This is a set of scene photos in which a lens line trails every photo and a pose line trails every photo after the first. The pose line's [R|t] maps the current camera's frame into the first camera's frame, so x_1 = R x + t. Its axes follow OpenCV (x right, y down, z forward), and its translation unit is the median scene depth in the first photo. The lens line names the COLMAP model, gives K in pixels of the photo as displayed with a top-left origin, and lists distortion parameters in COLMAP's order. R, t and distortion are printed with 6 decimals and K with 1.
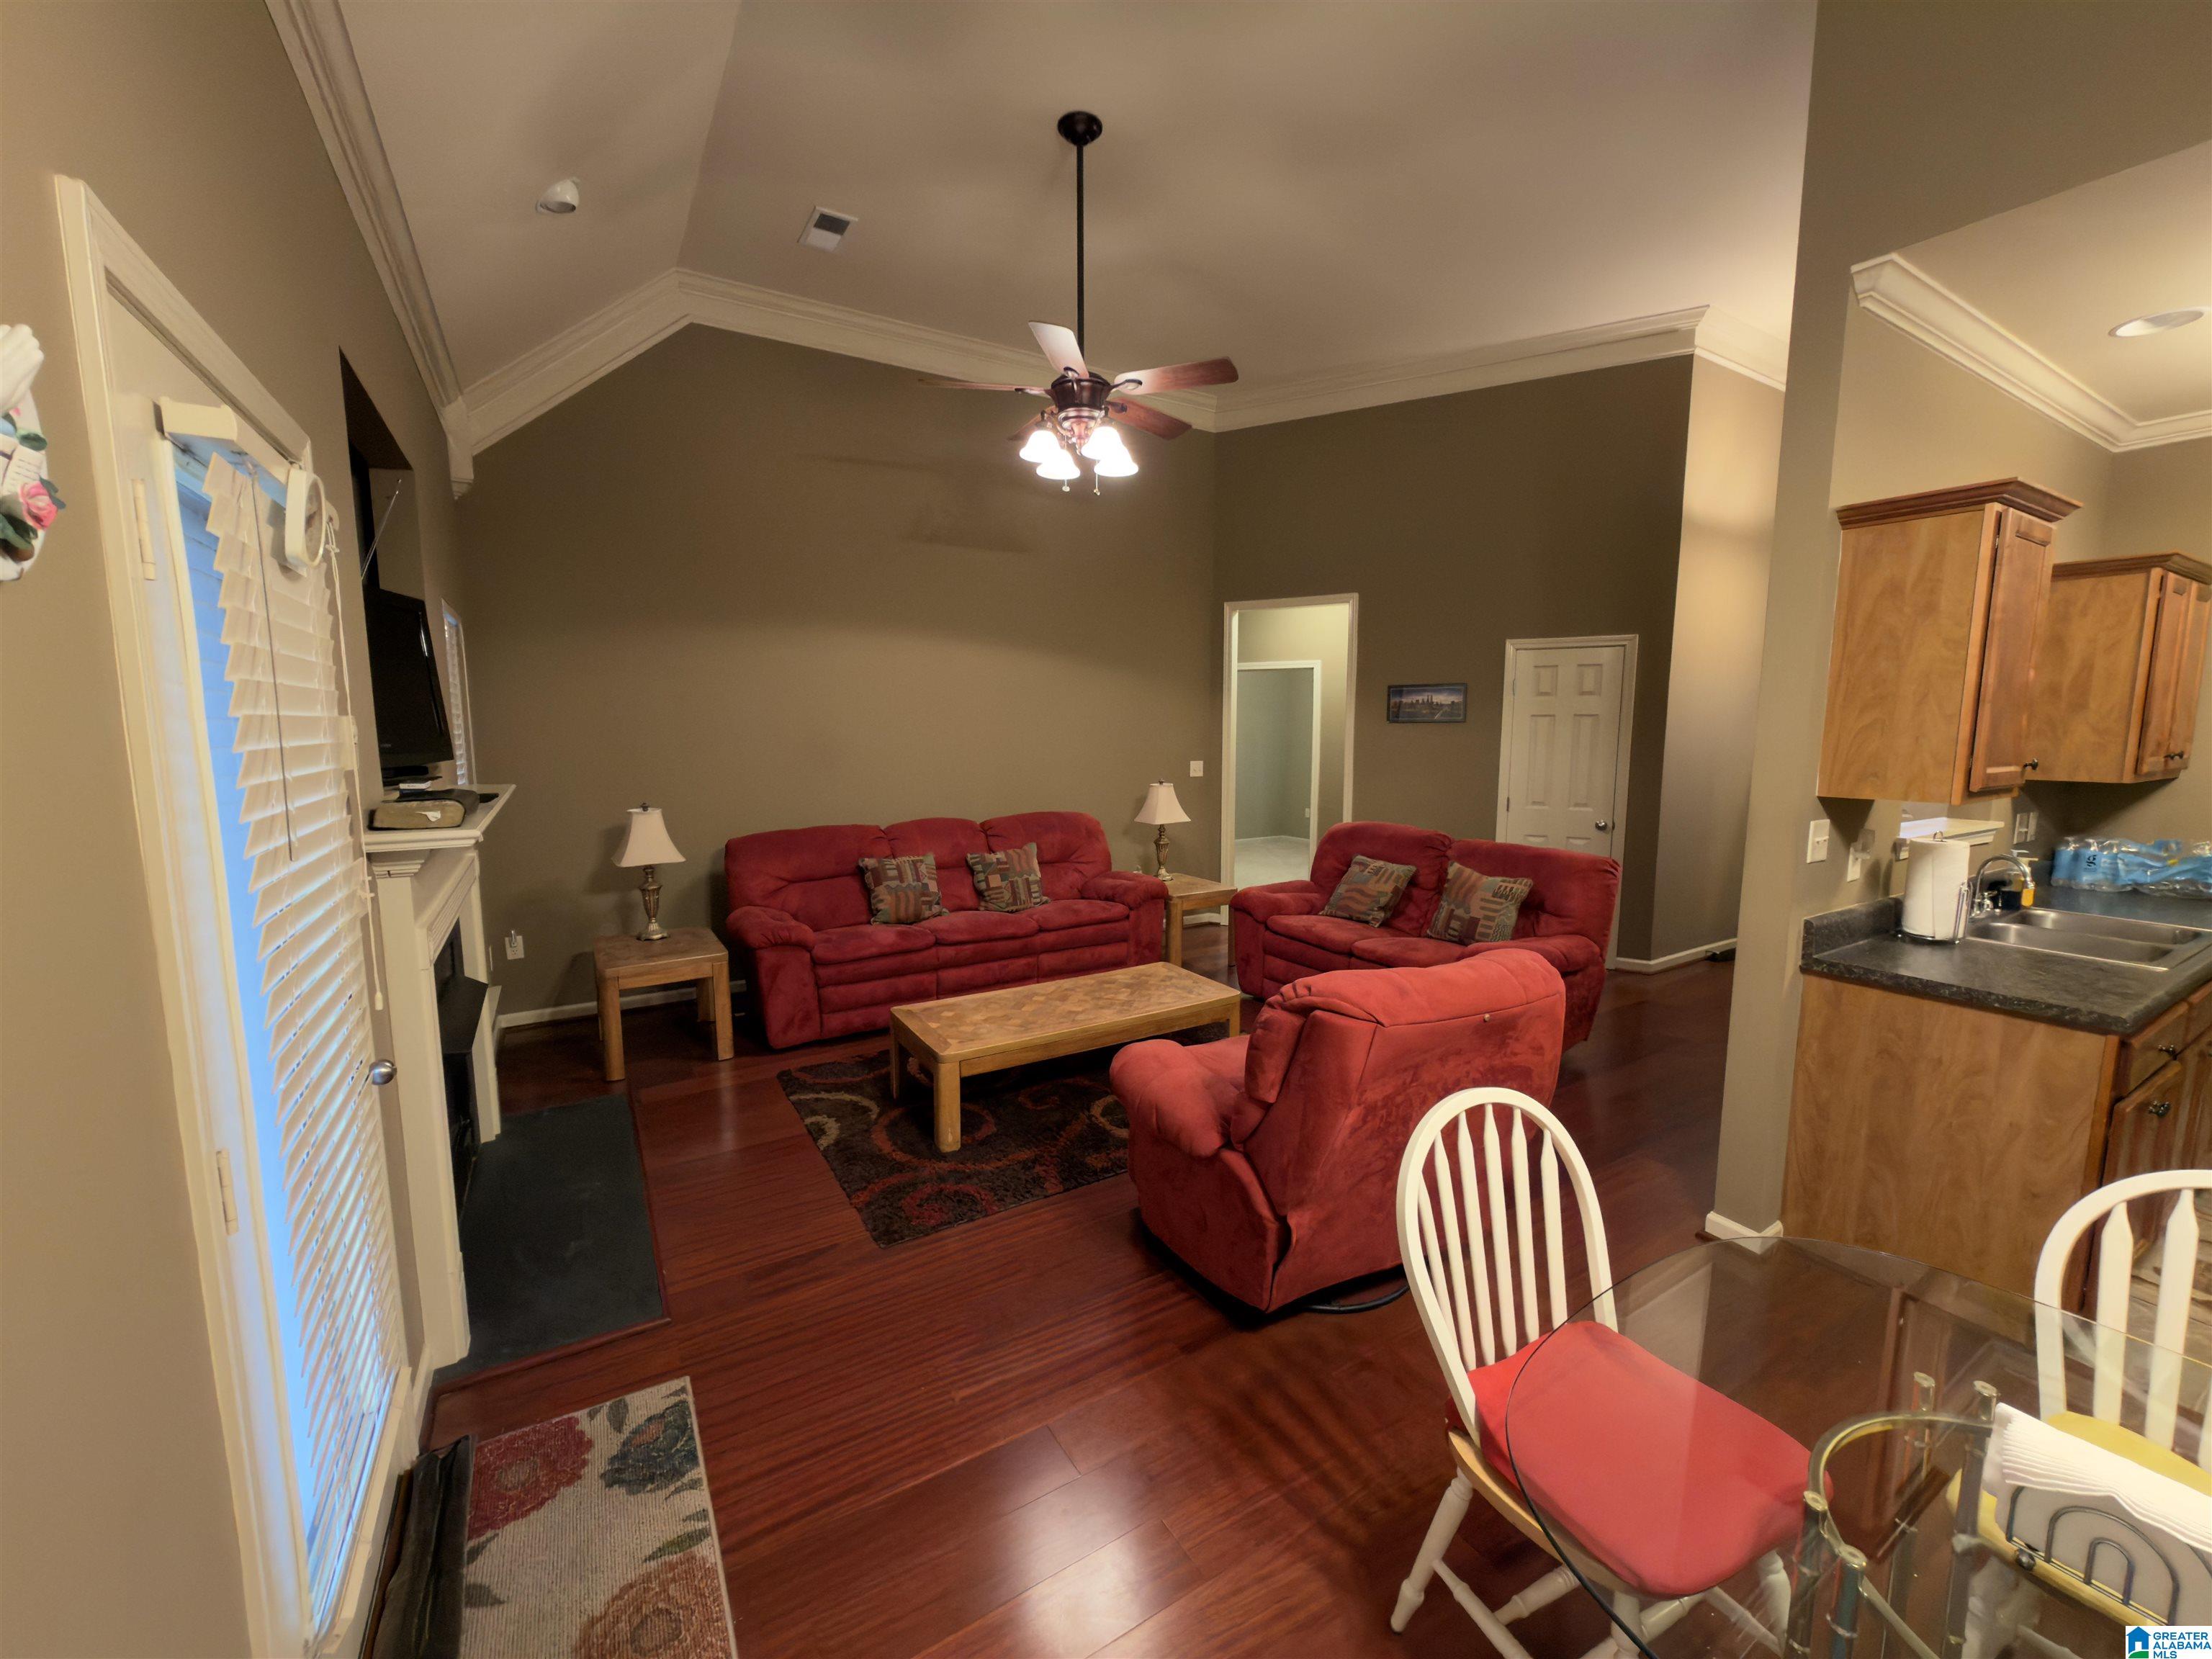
lens RADIAL K [[881.9, 0, 1096.8], [0, 881.9, 826.4], [0, 0, 1]] dist [-0.000192, 0.000166]
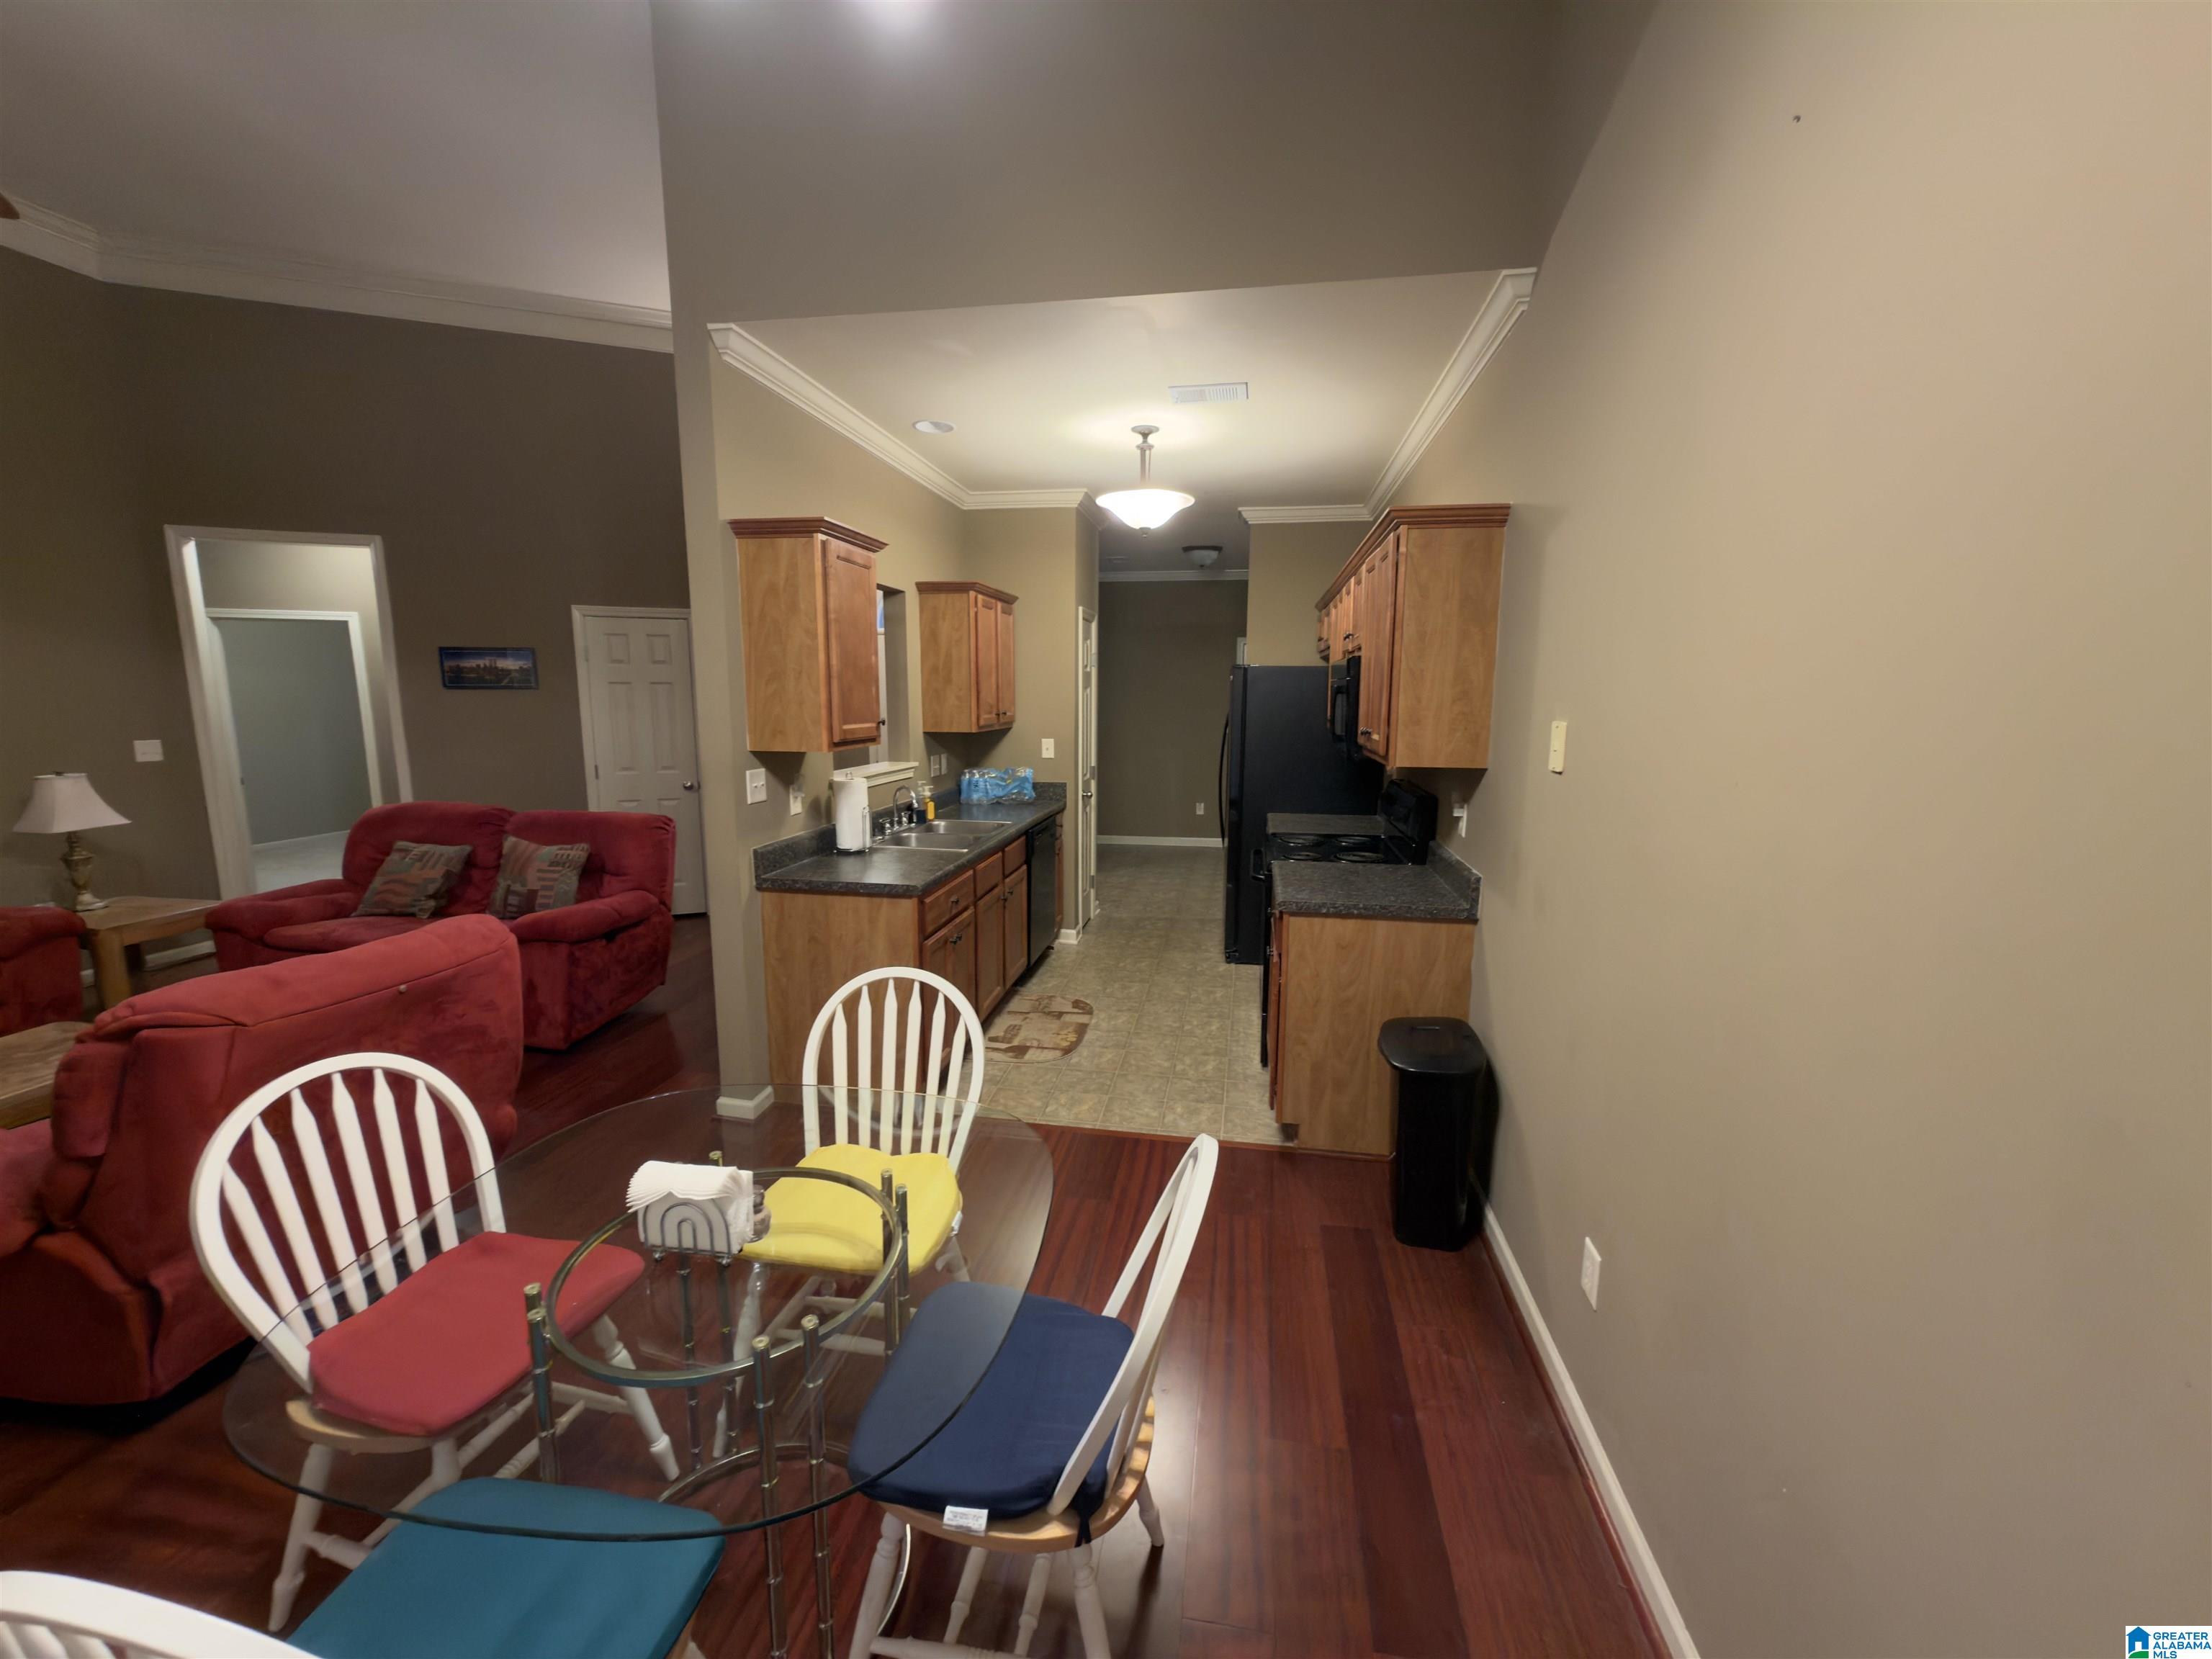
lens RADIAL K [[881.9, 0, 1112.9], [0, 881.9, 827.8], [0, 0, 1]] dist [-0.000192, 0.000166]
pose [[0.647038, -0.112812, 0.754066, 0.157345], [0.083329, 0.993532, 0.077135, 0.017930], [-0.757890, 0.012926, 0.652254, -0.178683]]
